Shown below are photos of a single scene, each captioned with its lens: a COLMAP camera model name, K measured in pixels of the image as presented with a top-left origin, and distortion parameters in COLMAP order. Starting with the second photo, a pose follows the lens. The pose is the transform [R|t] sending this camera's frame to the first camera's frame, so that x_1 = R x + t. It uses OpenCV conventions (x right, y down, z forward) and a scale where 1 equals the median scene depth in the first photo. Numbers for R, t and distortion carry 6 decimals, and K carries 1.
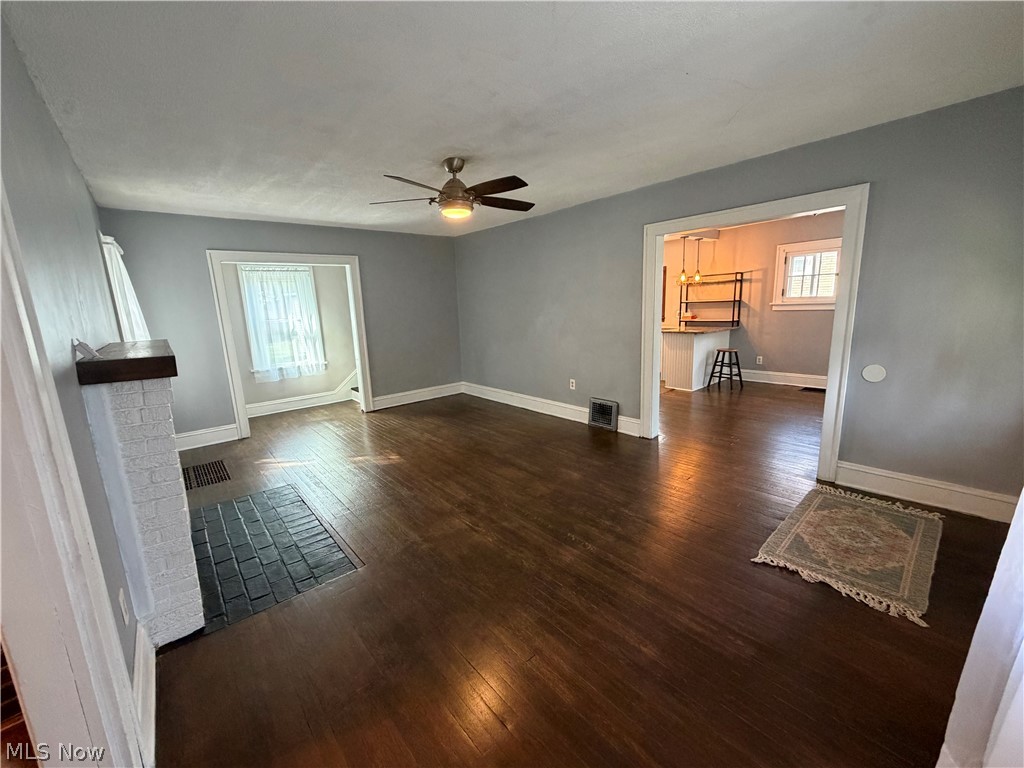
lens RADIAL K [[404.7, 0, 504.9], [0, 404.7, 381.3], [0, 0, 1]] dist [-0.002145, -0.000009]
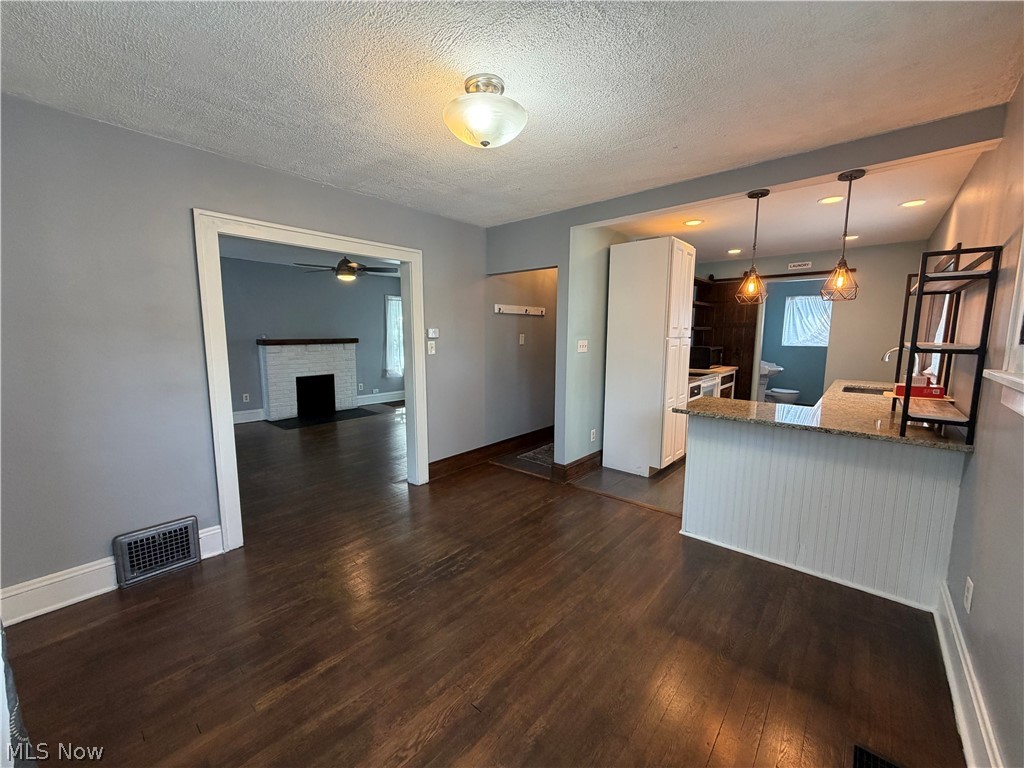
lens RADIAL K [[404.7, 0, 508.9], [0, 404.7, 380.6], [0, 0, 1]] dist [-0.002145, -0.000009]
pose [[0.135987, 0.163291, -0.977161, 1.097190], [-0.195876, 0.971285, 0.135050, -0.224005], [0.971154, 0.173037, 0.164067, 0.918640]]
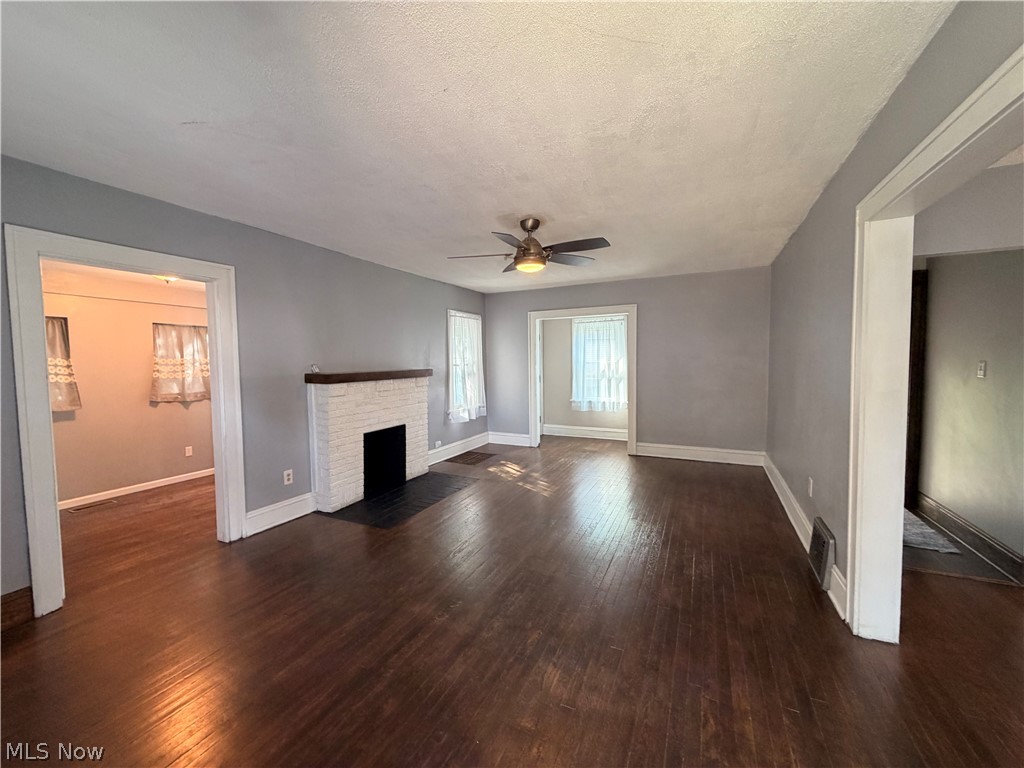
lens RADIAL K [[404.7, 0, 510.2], [0, 404.7, 382.8], [0, 0, 1]] dist [-0.002145, -0.000009]
pose [[0.403311, 0.085503, -0.911060, 0.532803], [-0.173961, 0.984632, 0.015398, -0.077562], [0.898375, 0.152278, 0.411987, 0.346648]]
